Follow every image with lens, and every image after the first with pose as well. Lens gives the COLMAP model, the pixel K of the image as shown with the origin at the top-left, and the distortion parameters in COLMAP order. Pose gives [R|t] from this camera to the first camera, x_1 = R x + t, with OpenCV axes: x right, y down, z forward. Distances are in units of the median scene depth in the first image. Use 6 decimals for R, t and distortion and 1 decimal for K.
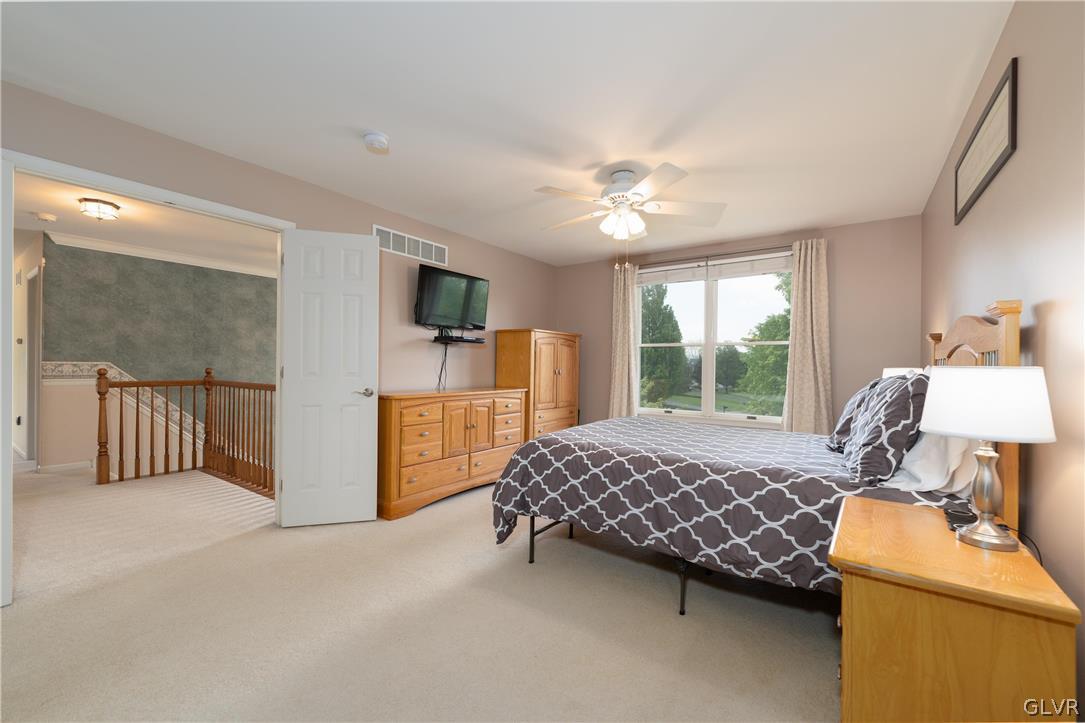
lens RADIAL K [[439.4, 0, 539.7], [0, 439.4, 363.0], [0, 0, 1]] dist [0.000683, -0.000012]
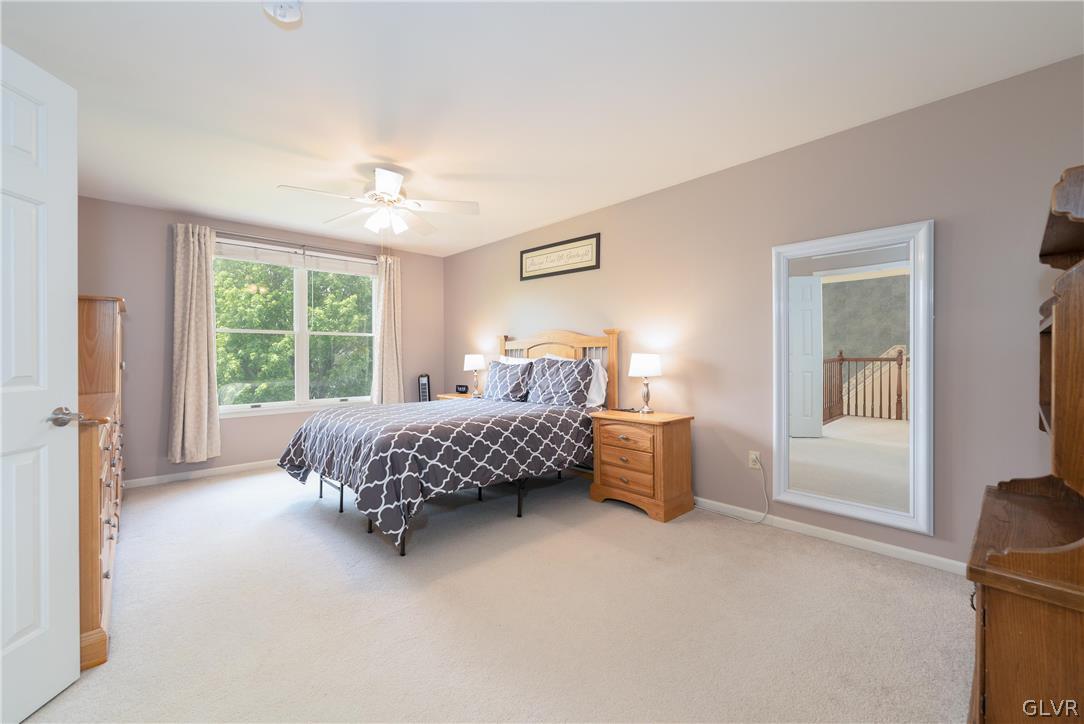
lens RADIAL K [[439.0, 0, 539.2], [0, 439.0, 363.5], [0, 0, 1]] dist [0.000683, -0.000012]
pose [[0.206604, -0.028711, 0.978003, -1.010542], [-0.001302, 0.999560, 0.029619, -0.007155], [-0.978424, -0.007393, 0.206476, 0.546581]]
